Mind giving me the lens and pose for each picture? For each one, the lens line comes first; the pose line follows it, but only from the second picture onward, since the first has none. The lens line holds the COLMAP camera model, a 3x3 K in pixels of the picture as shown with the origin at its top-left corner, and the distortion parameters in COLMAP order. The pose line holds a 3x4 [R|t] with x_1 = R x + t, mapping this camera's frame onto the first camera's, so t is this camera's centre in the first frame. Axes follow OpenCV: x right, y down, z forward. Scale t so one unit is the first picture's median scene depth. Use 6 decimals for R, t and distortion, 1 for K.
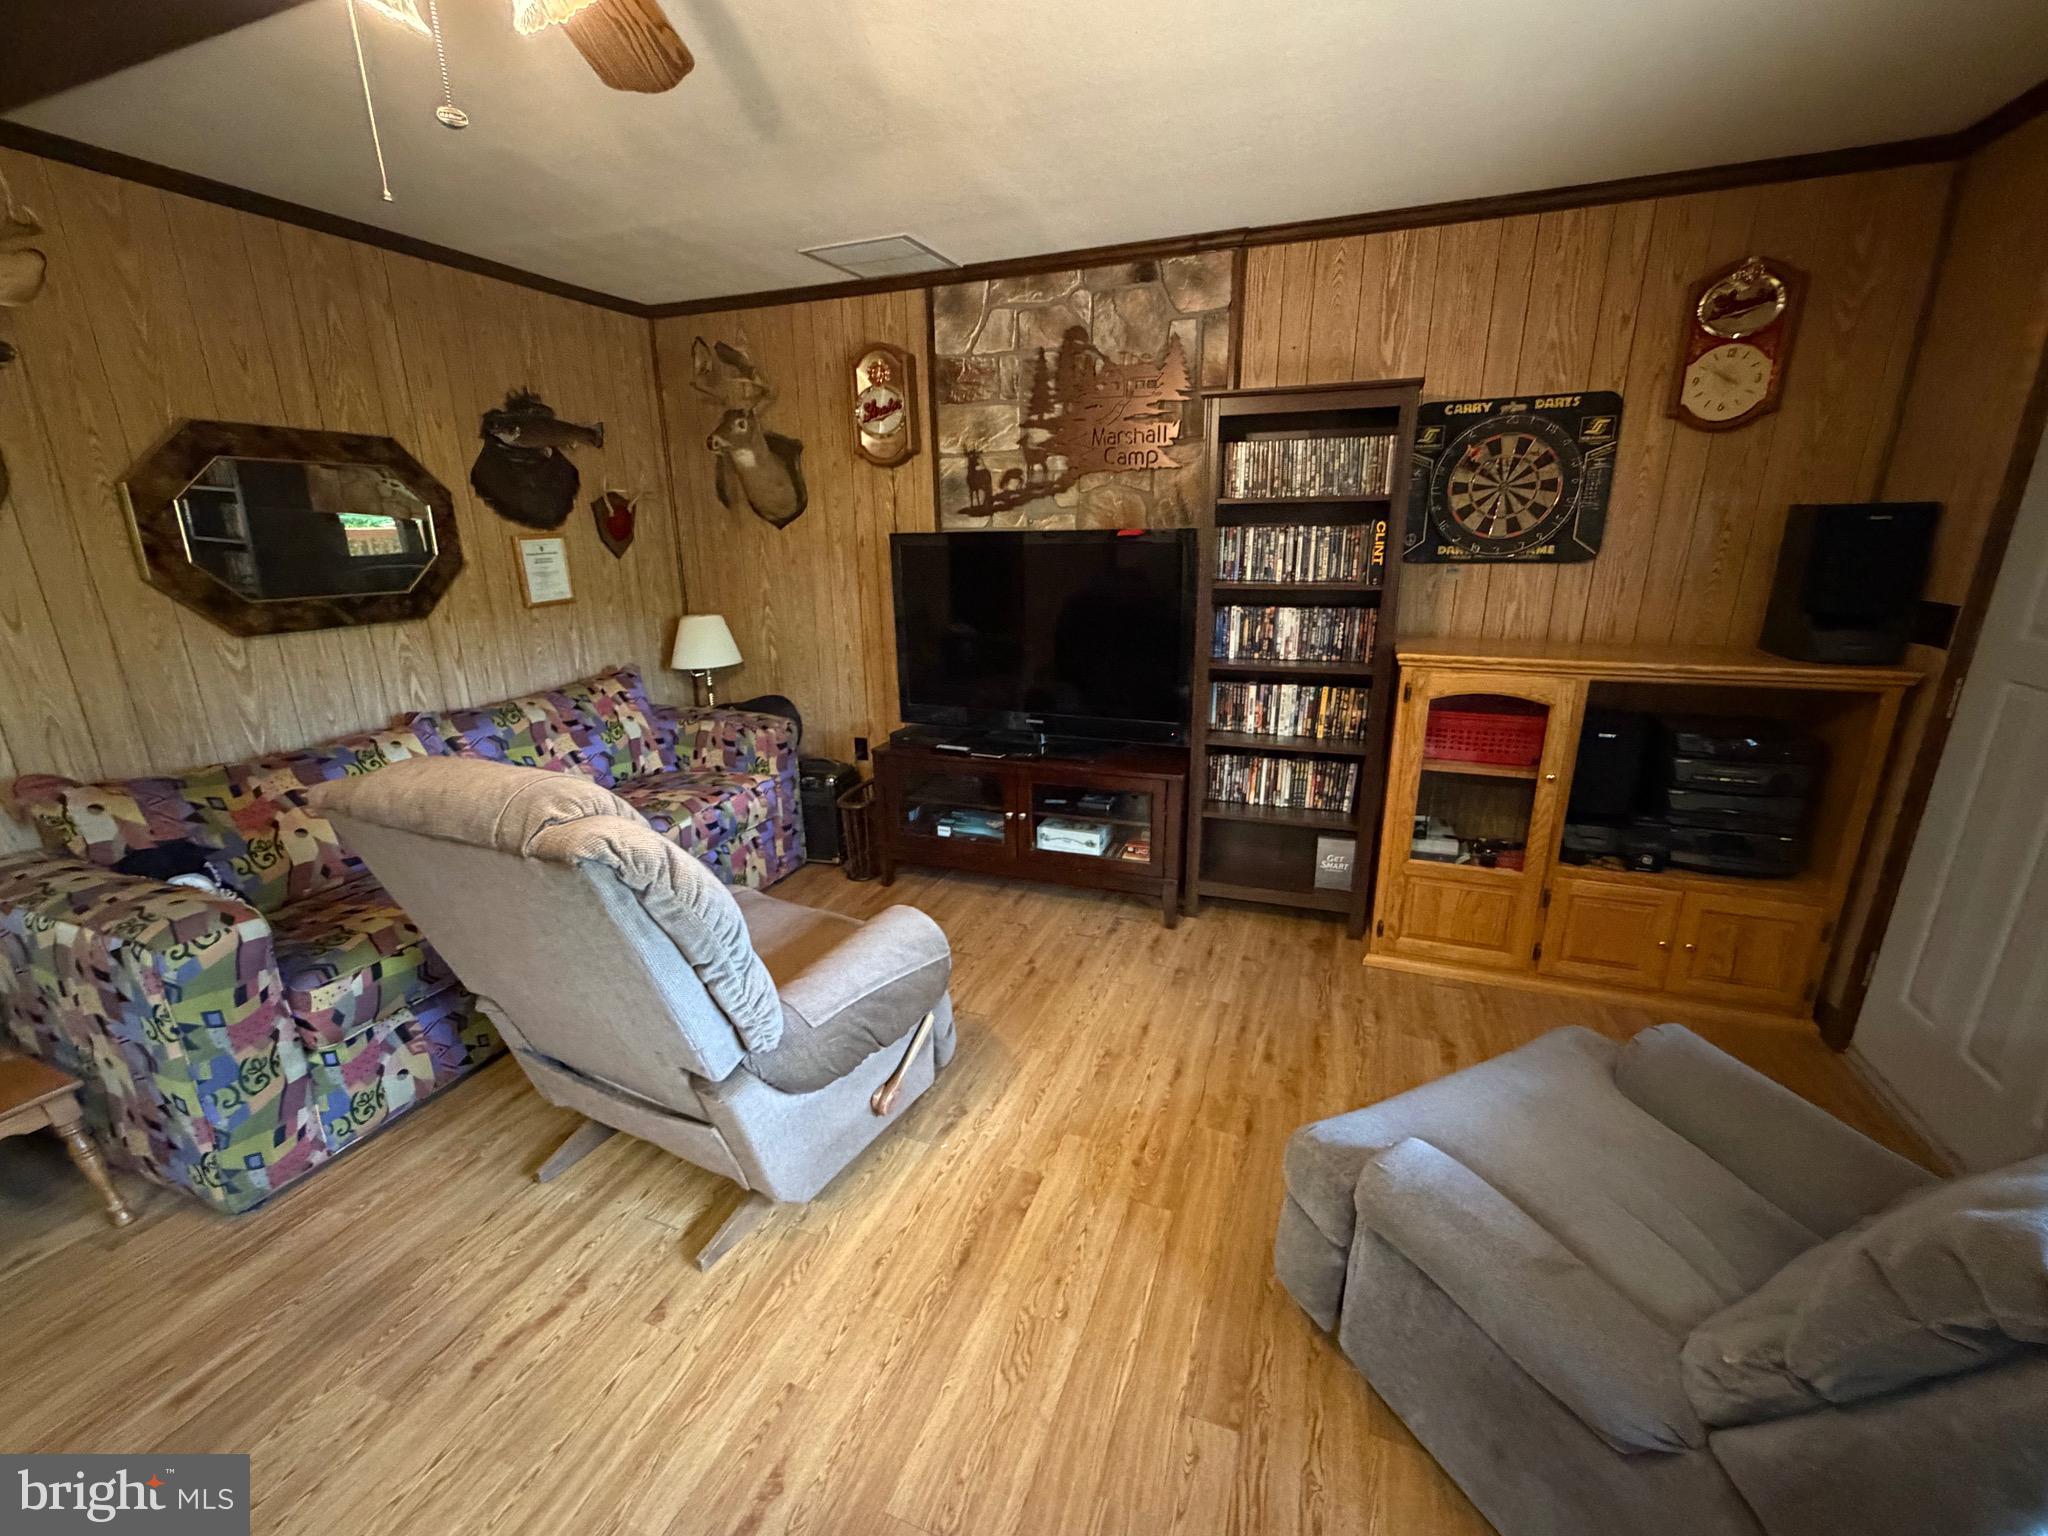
lens RADIAL K [[817.7, 0, 1025.0], [0, 817.7, 768.4], [0, 0, 1]] dist [-0.000575, 0.000412]
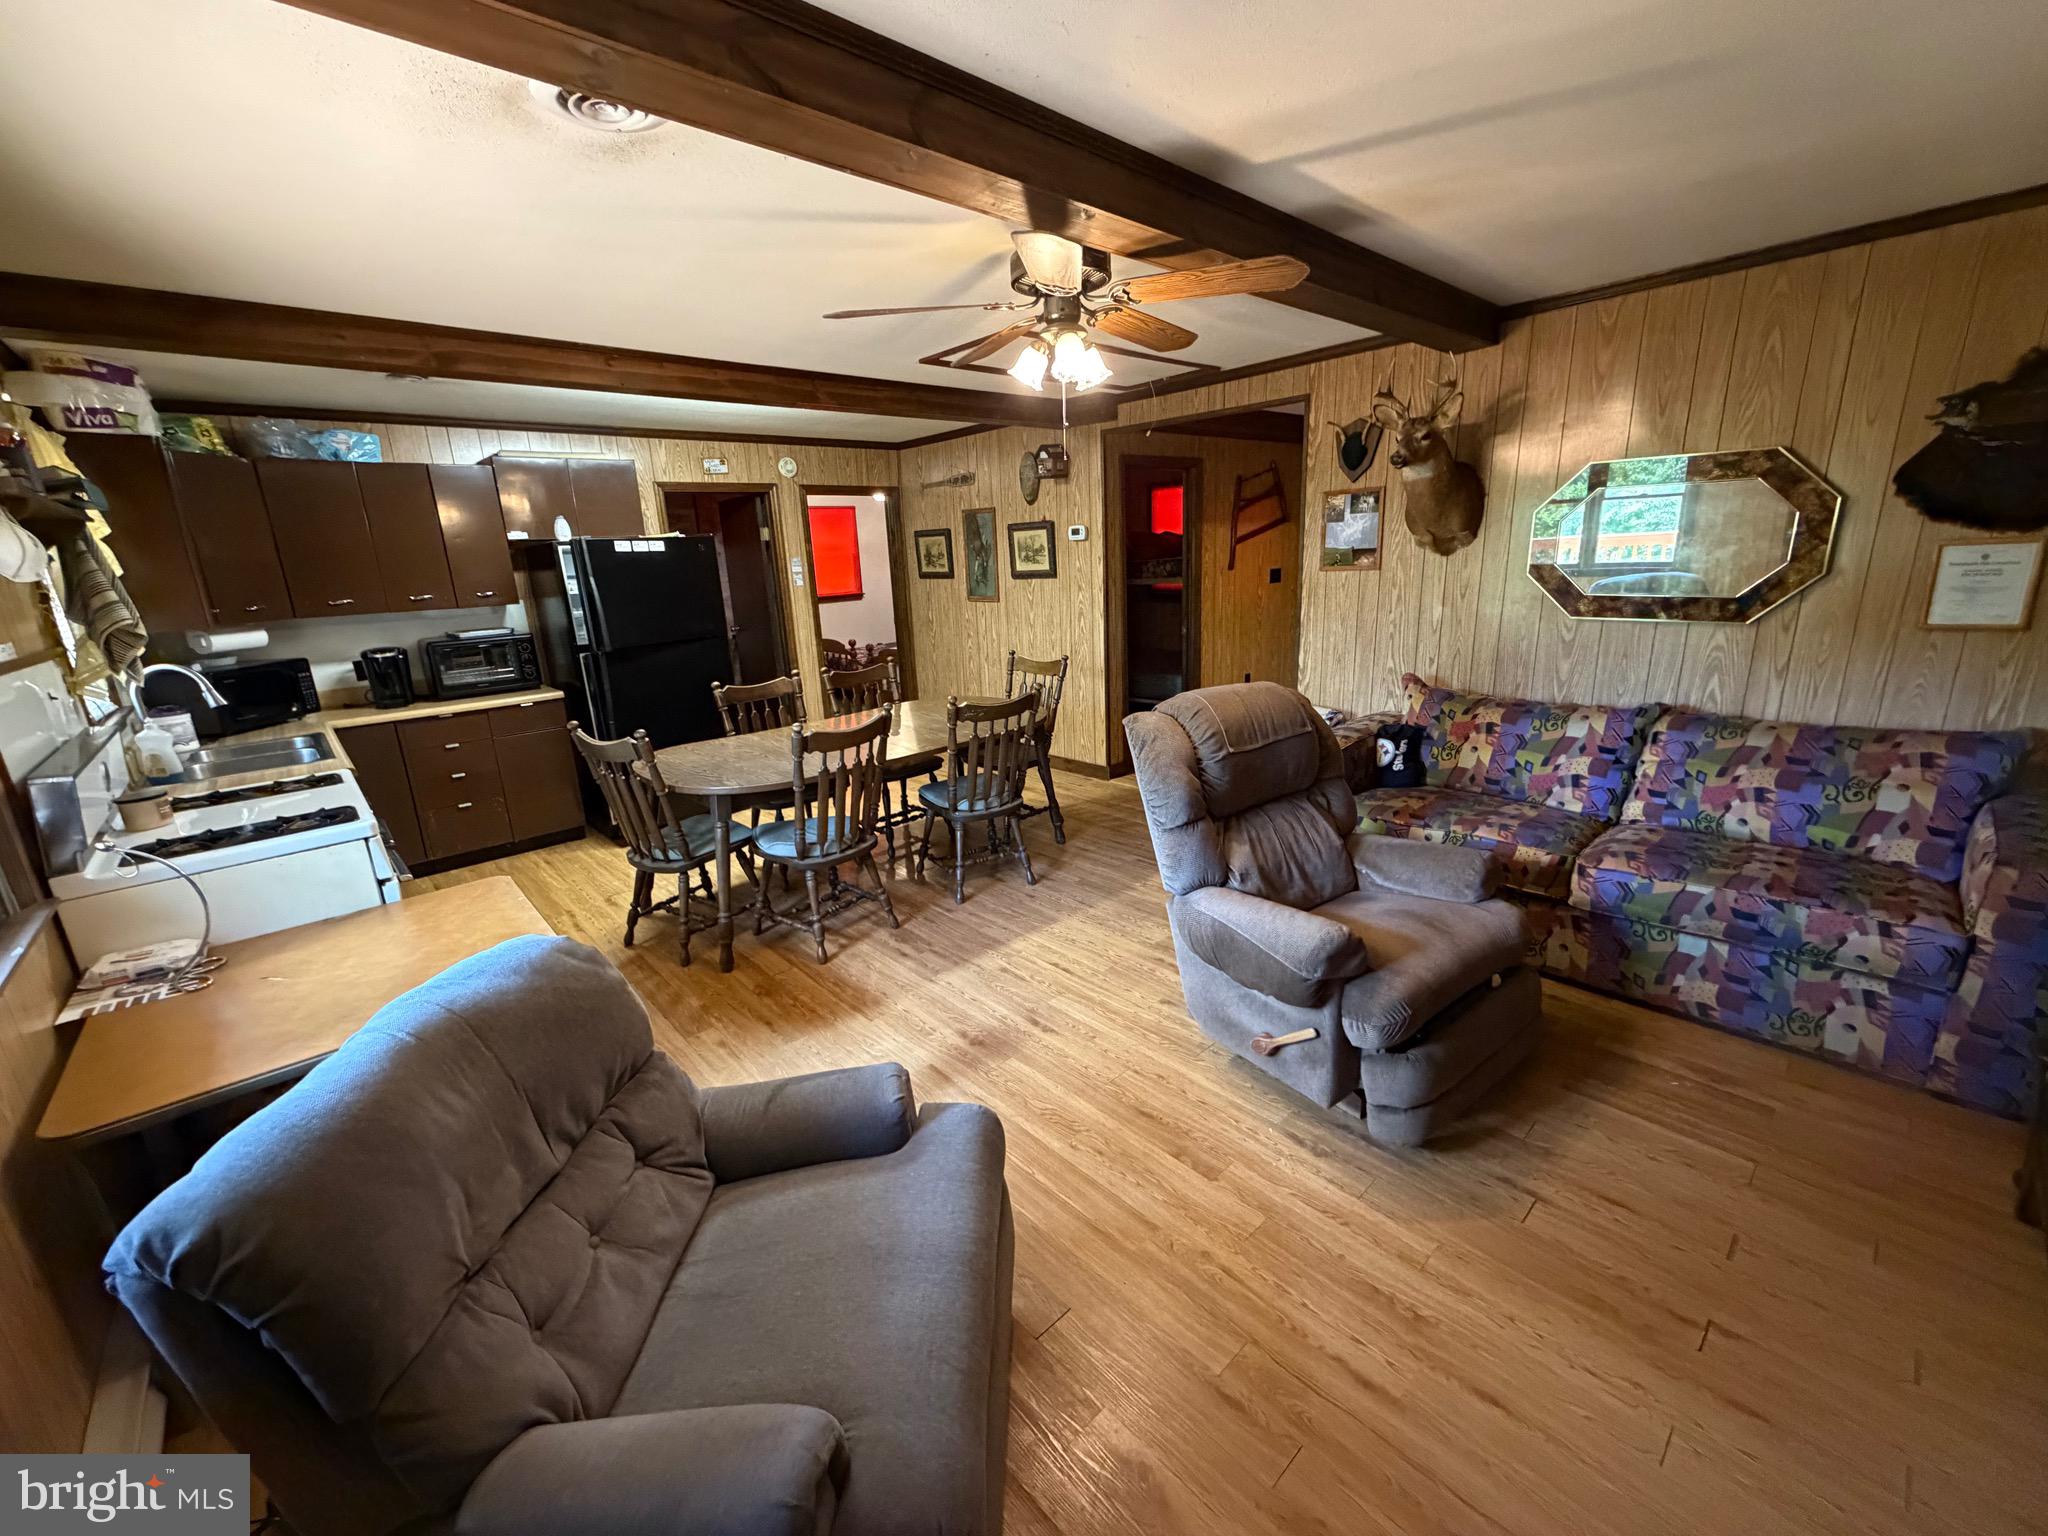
lens RADIAL K [[817.7, 0, 1017.4], [0, 817.7, 766.4], [0, 0, 1]] dist [-0.000575, 0.000412]
pose [[-0.446982, 0.259568, -0.856056, 0.583918], [-0.210830, 0.899449, 0.382808, -0.218957], [0.869343, 0.351590, -0.347313, 0.617554]]
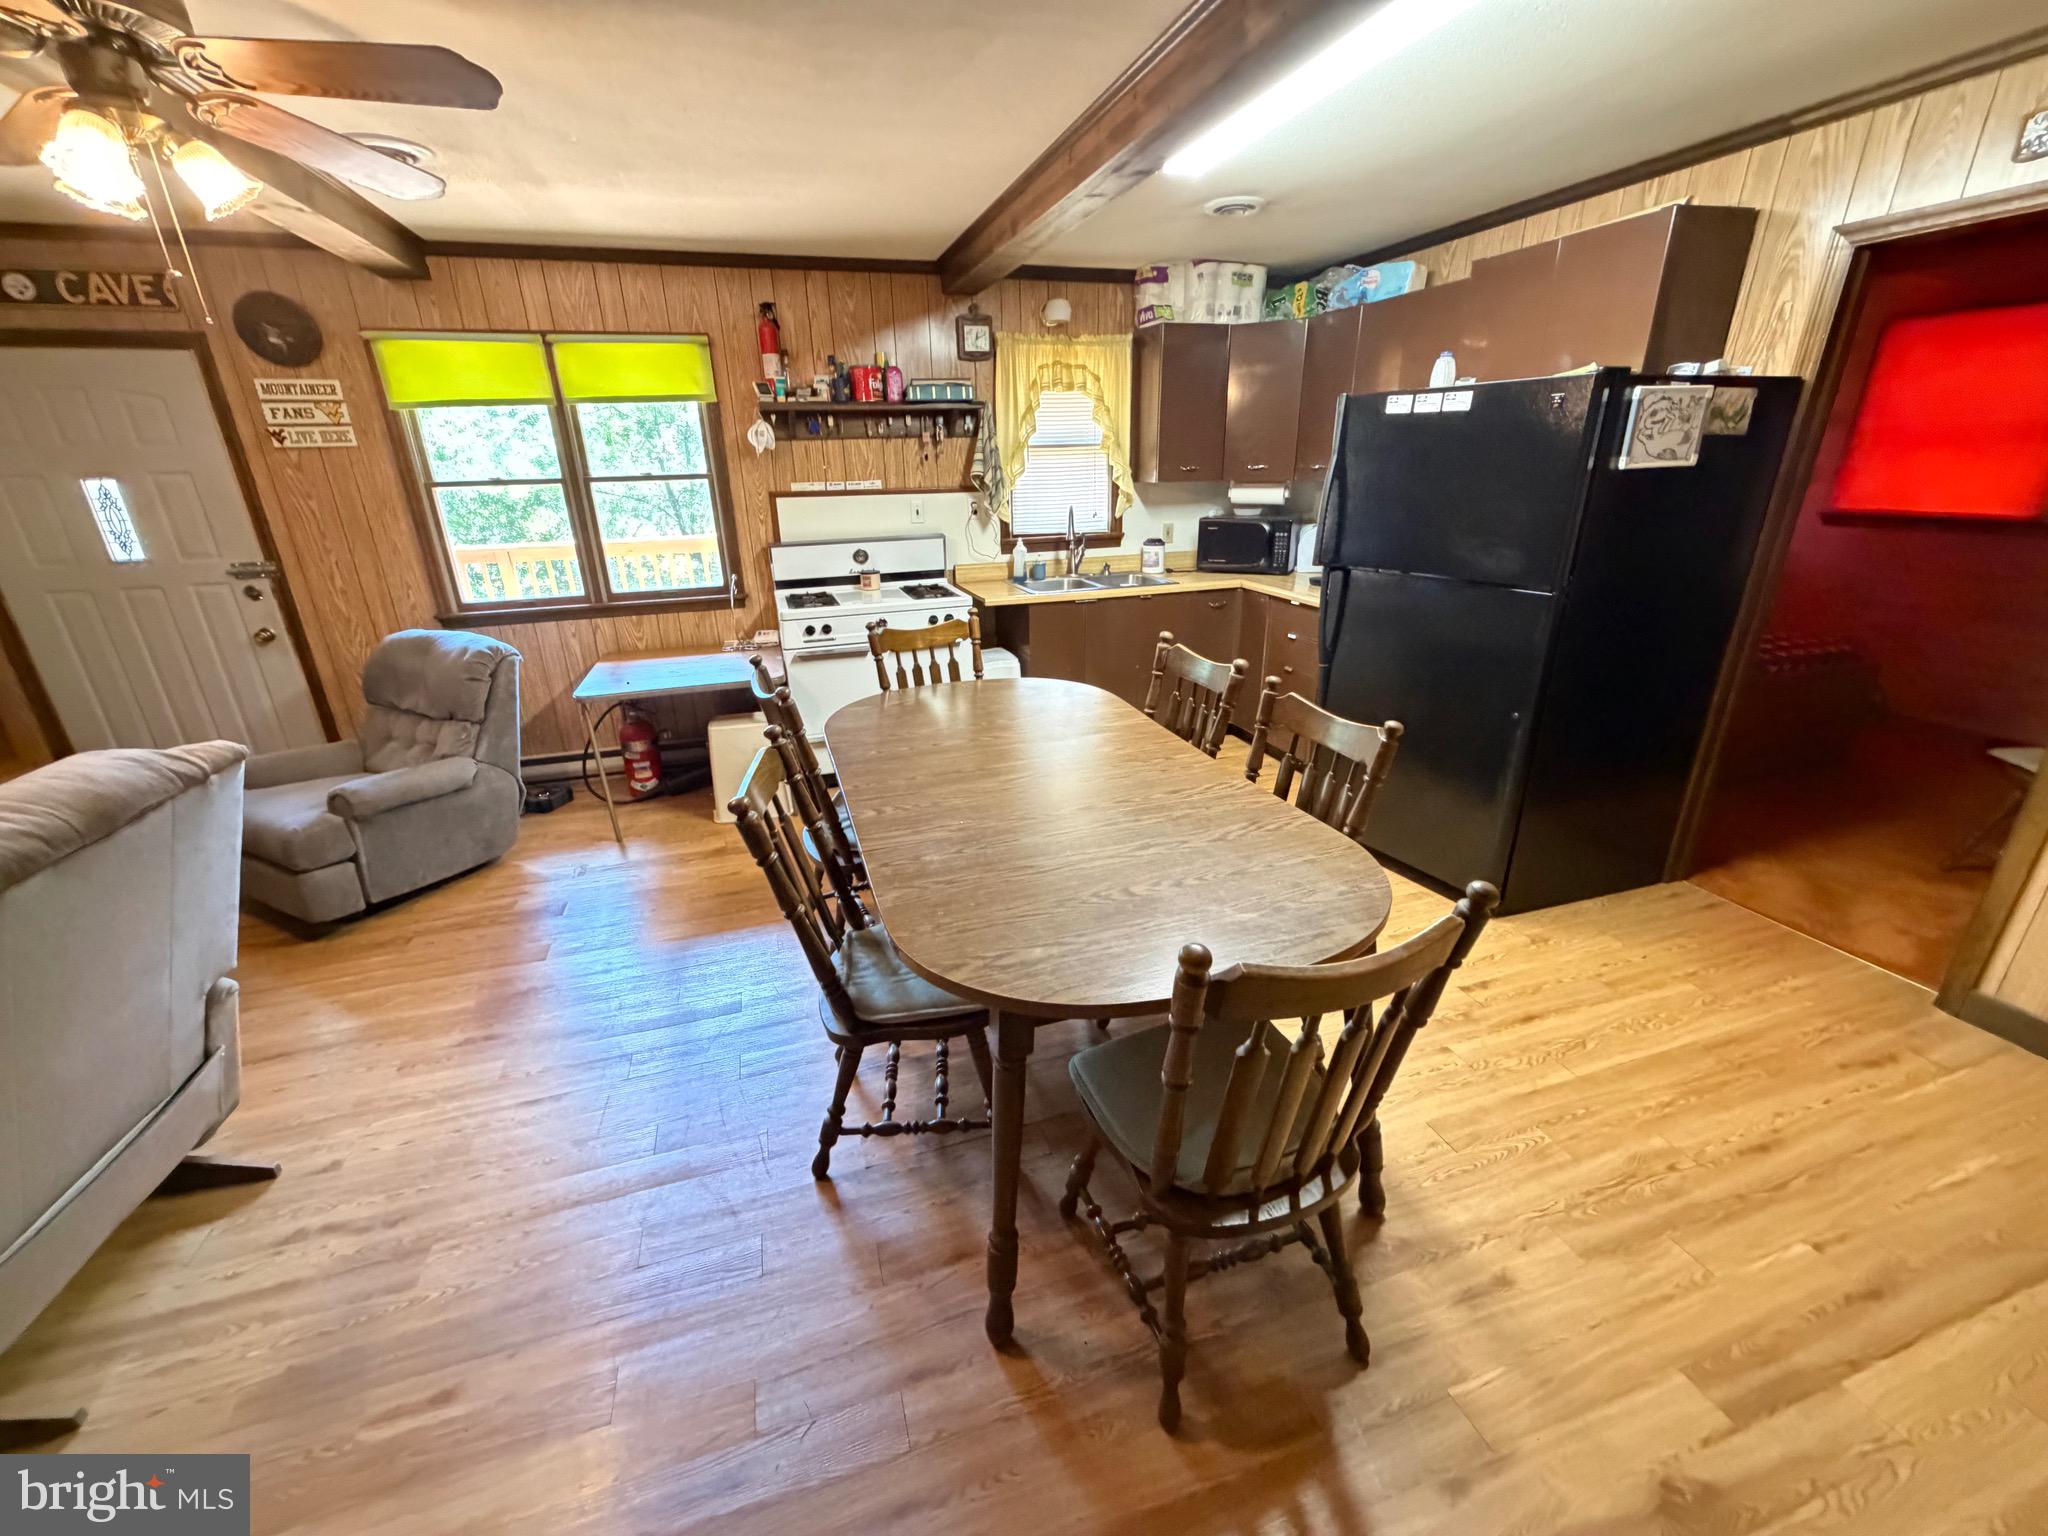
lens RADIAL K [[817.7, 0, 1015.0], [0, 817.7, 765.3], [0, 0, 1]] dist [-0.000575, 0.000412]
pose [[-0.622343, -0.252827, 0.740788, -0.983618], [0.256757, 0.828097, 0.498329, -0.089447], [-0.739435, 0.500335, -0.450445, 0.263838]]
